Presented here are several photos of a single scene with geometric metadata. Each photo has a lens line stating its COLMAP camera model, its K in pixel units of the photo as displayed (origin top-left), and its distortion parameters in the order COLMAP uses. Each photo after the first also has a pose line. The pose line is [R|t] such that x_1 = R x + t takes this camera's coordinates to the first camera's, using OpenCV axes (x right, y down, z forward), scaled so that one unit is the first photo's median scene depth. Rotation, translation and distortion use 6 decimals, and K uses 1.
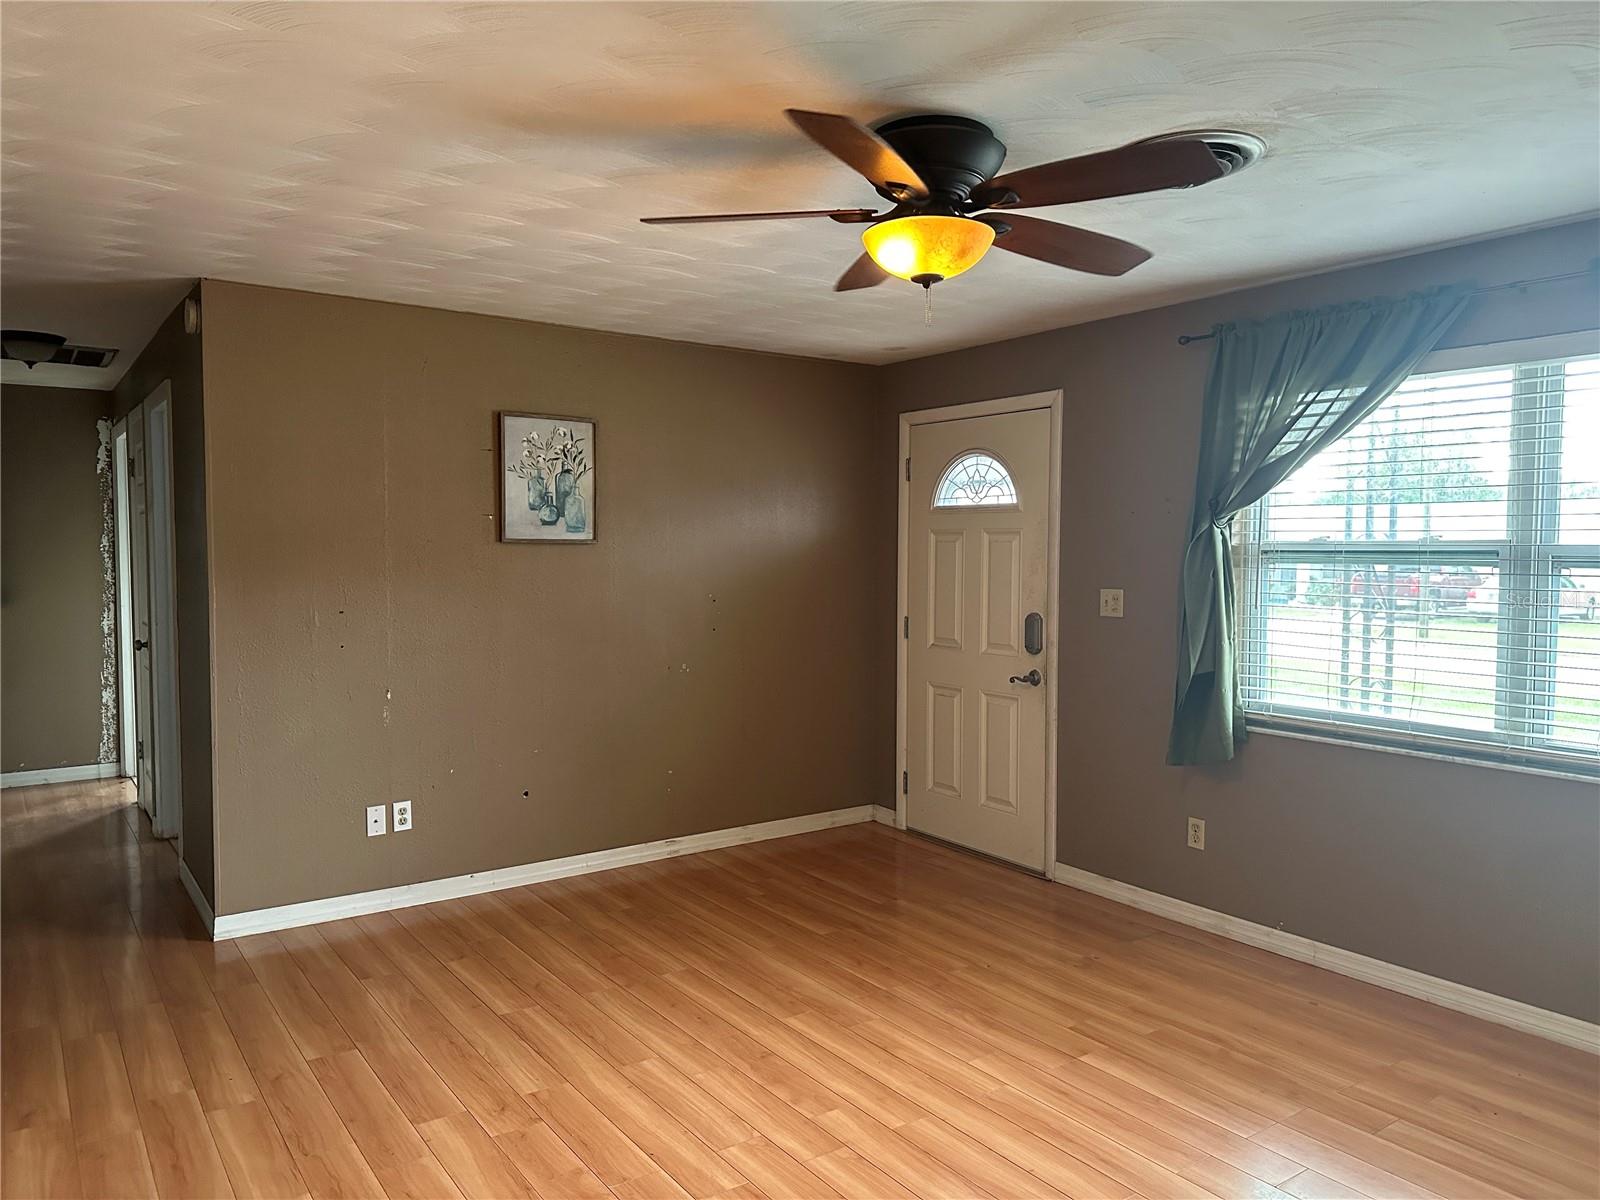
lens RADIAL K [[1126.5, 0, 804.2], [0, 1126.5, 603.3], [0, 0, 1]] dist [0.057379, -0.065346]
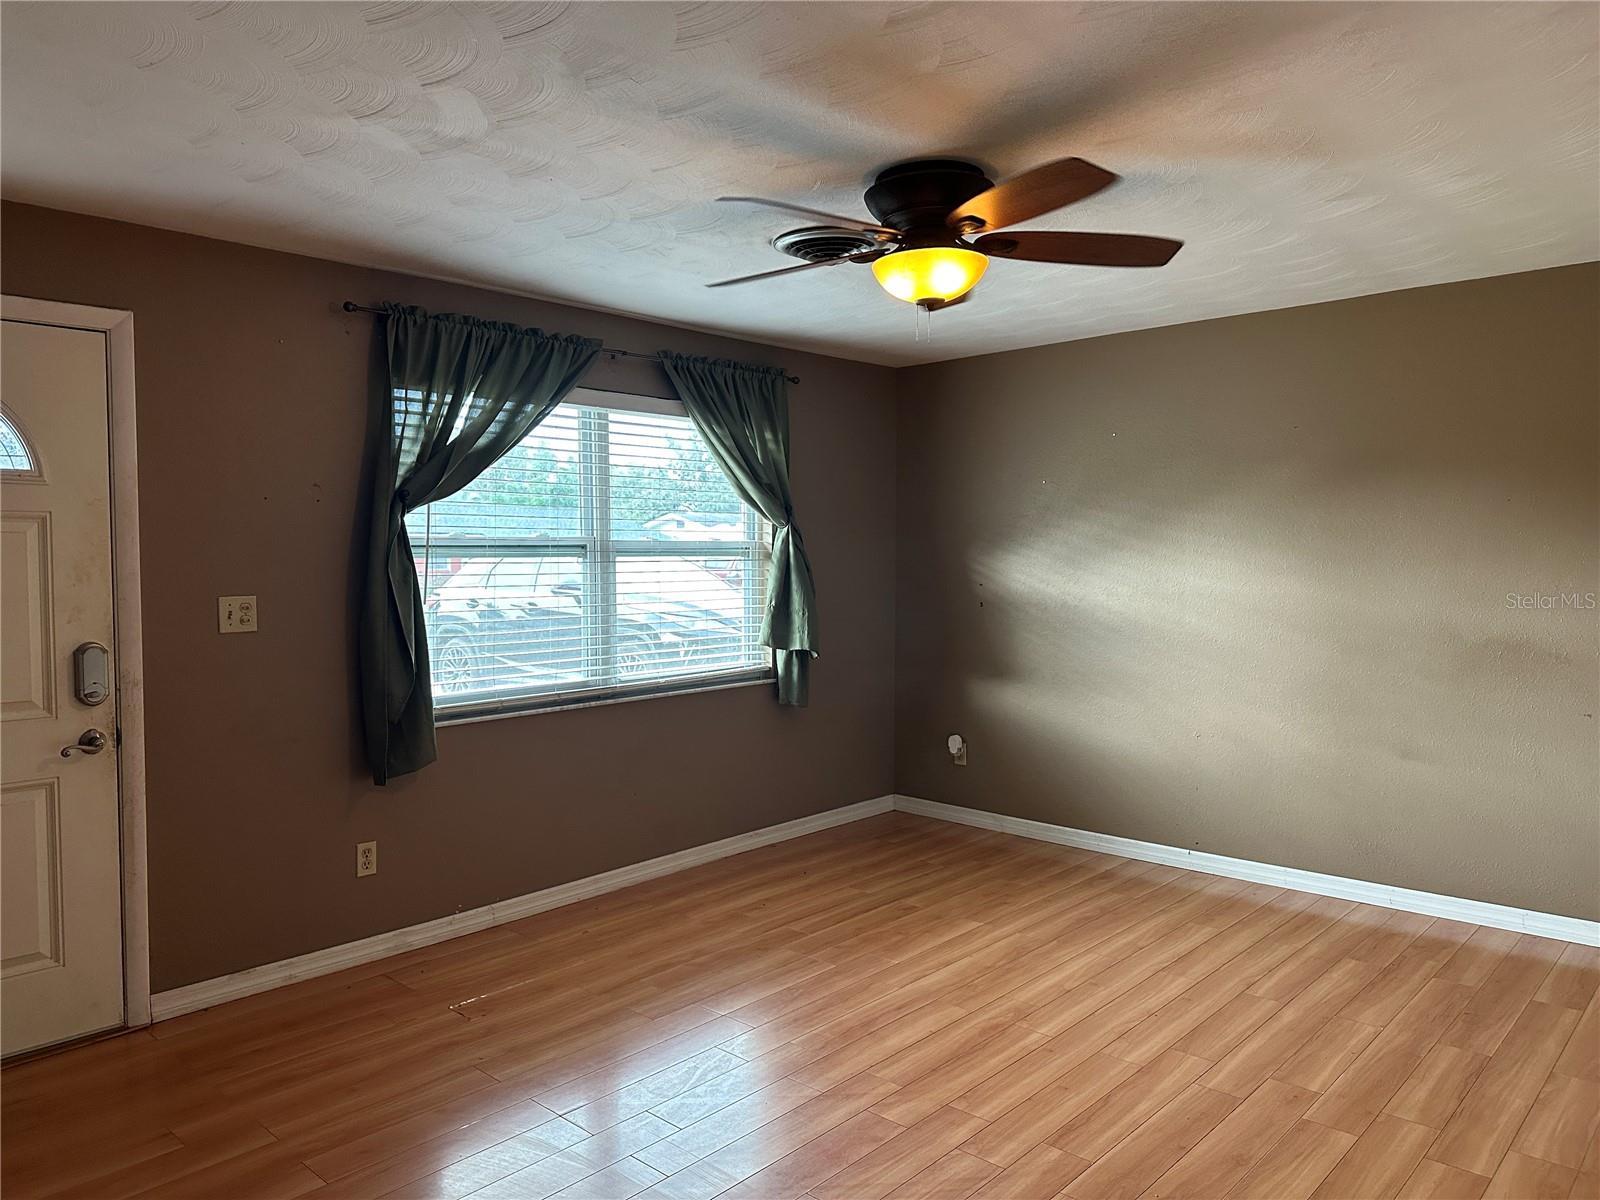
lens RADIAL K [[1126.5, 0, 799.3], [0, 1126.5, 598.0], [0, 0, 1]] dist [0.057379, -0.065346]
pose [[-0.209373, -0.048926, 0.976611, -0.687502], [0.049432, 0.996941, 0.060542, -0.047922], [-0.976586, 0.060952, -0.206314, 0.960277]]
